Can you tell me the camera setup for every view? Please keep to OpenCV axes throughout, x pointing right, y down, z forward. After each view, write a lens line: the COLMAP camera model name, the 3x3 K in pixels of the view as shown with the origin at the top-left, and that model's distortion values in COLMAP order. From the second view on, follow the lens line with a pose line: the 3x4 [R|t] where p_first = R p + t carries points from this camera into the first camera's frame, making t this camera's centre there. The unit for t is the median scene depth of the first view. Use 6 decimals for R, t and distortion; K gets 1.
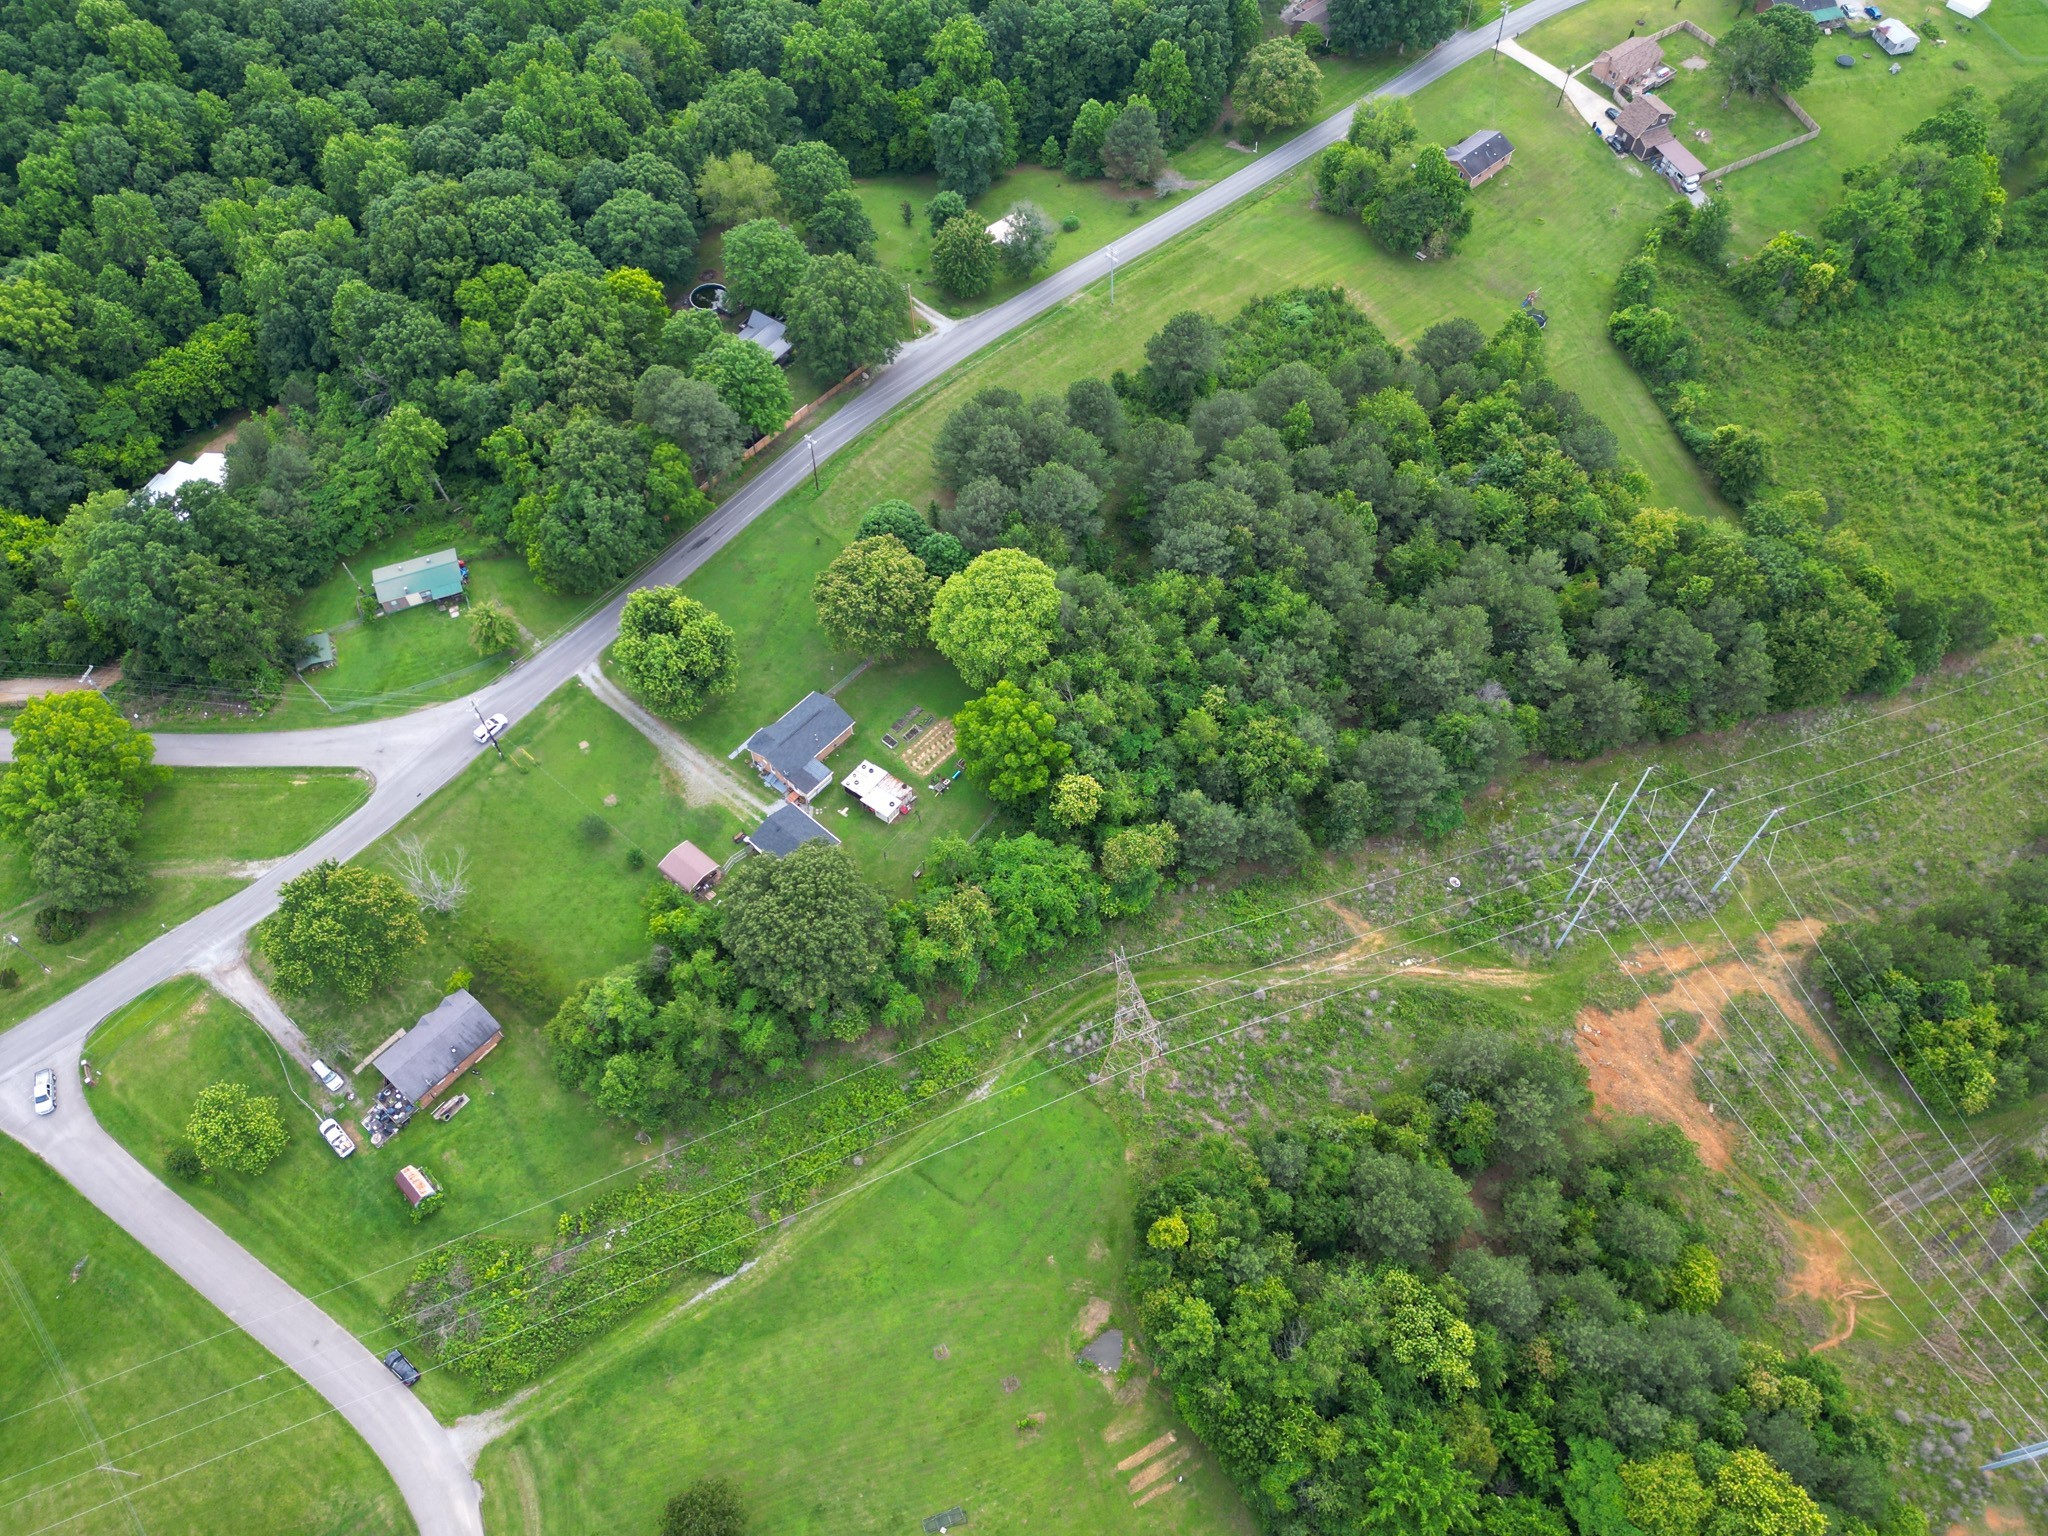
lens RADIAL K [[1463.2, 0, 1024.0], [0, 1463.2, 768.0], [0, 0, 1]] dist [0.073623, -0.071150]
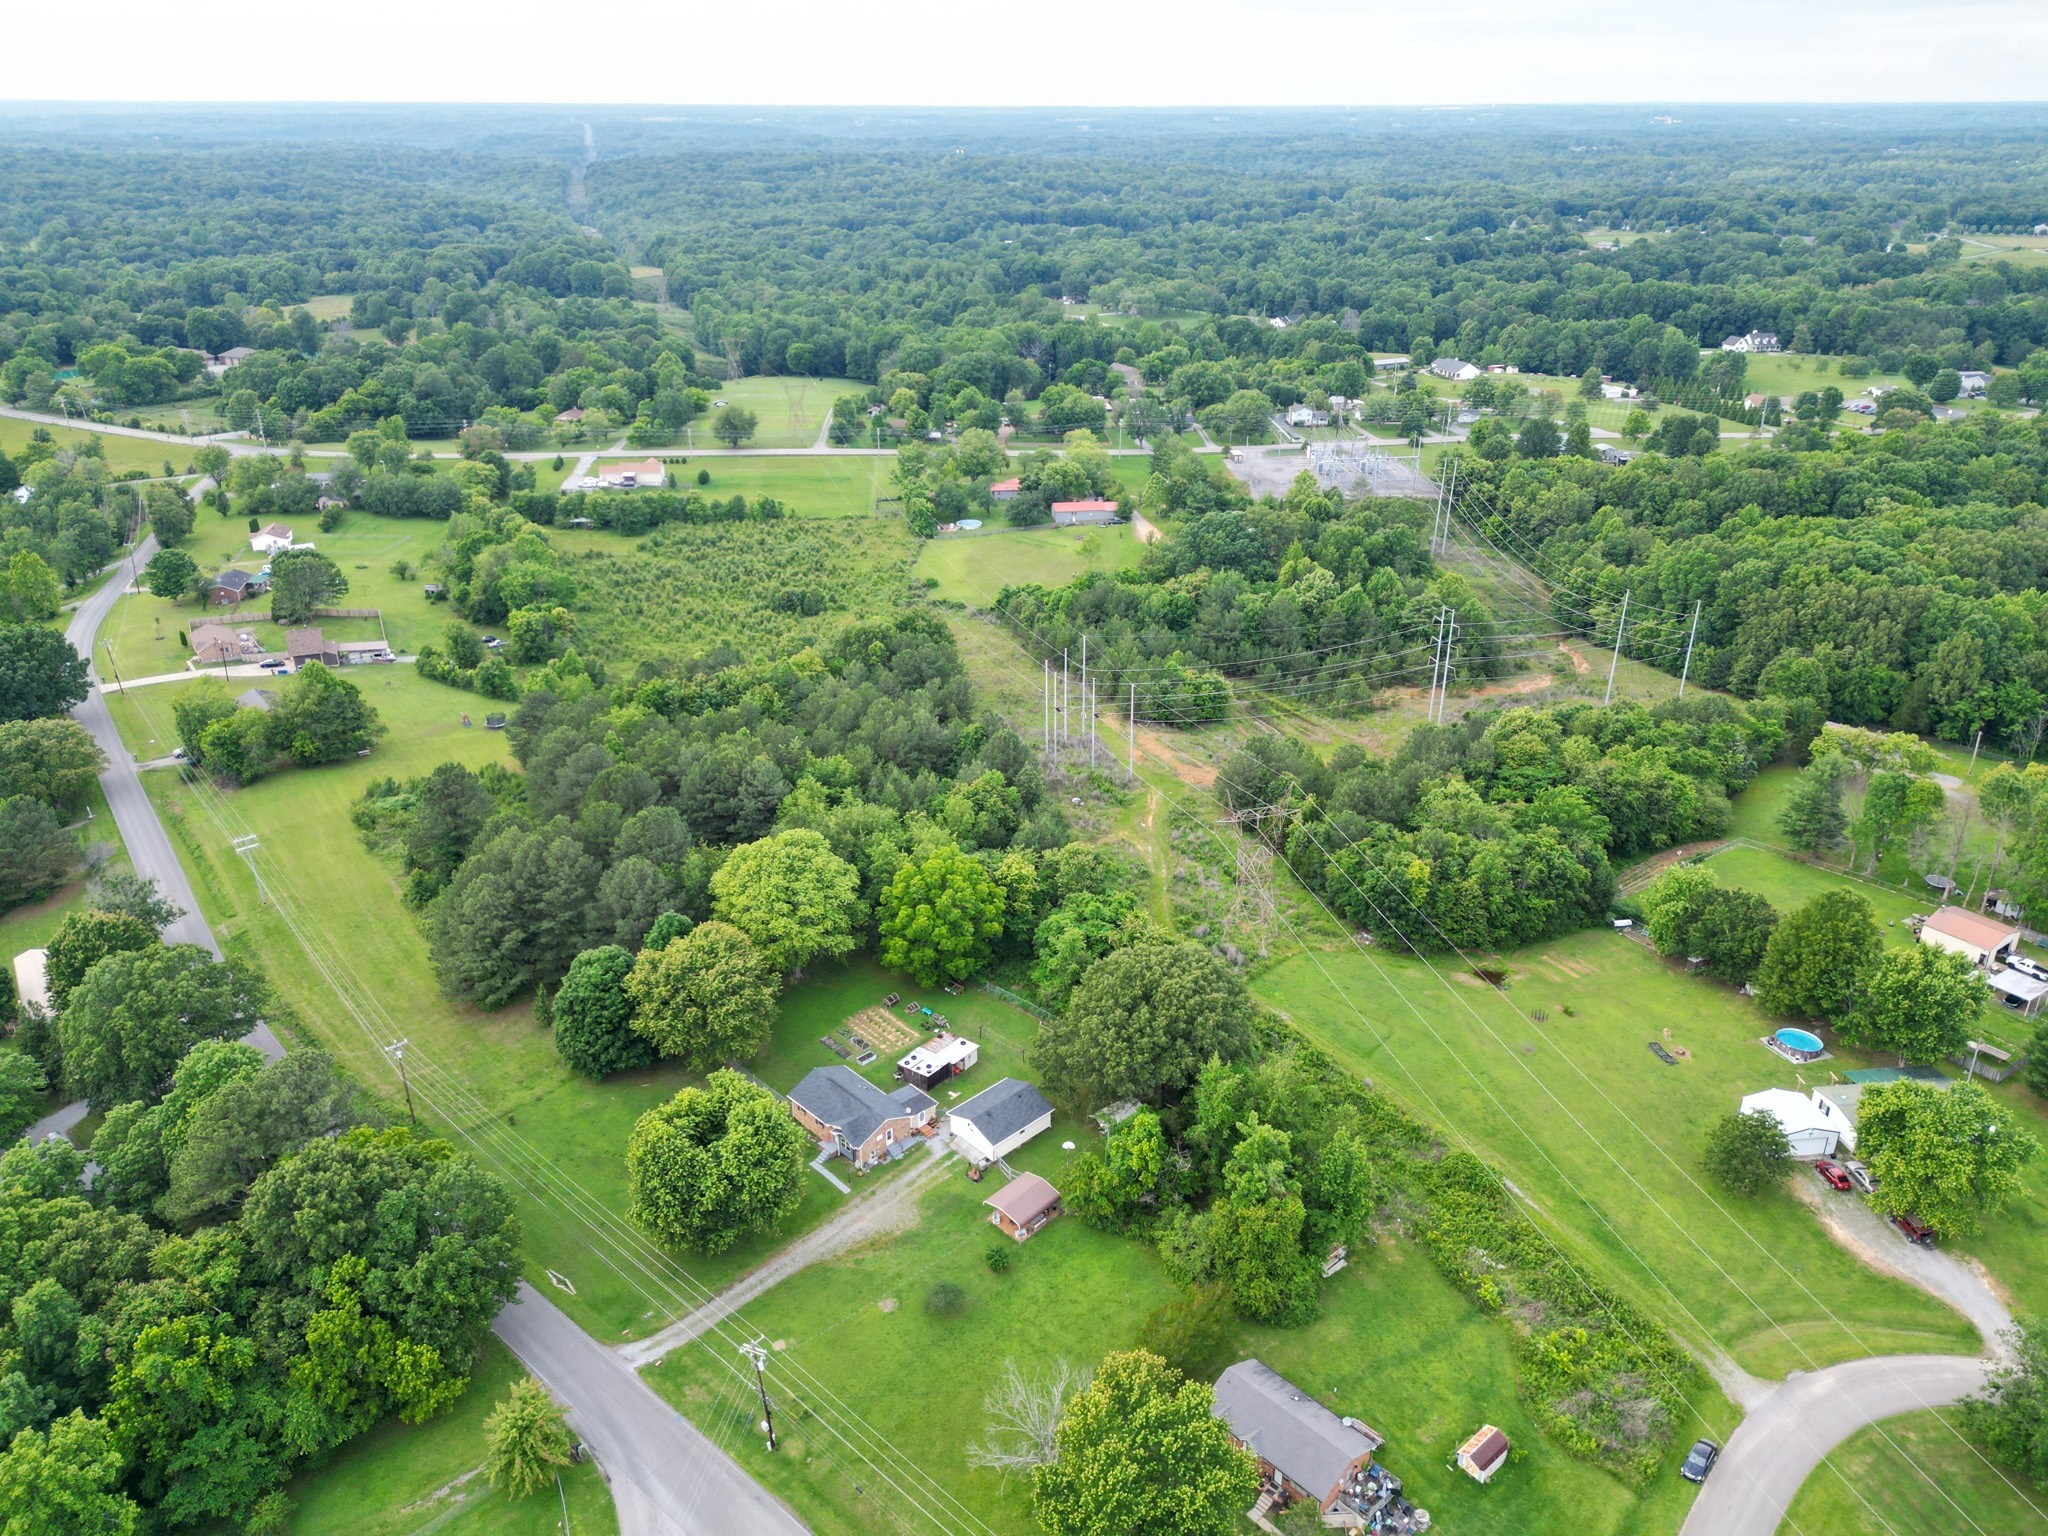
lens RADIAL K [[1463.2, 0, 1024.0], [0, 1463.2, 768.0], [0, 0, 1]] dist [0.073623, -0.071150]
pose [[0.076077, -0.405605, 0.910877, -0.824689], [0.833128, 0.527763, 0.165424, -0.178881], [-0.547824, 0.746292, 0.378071, 0.505844]]
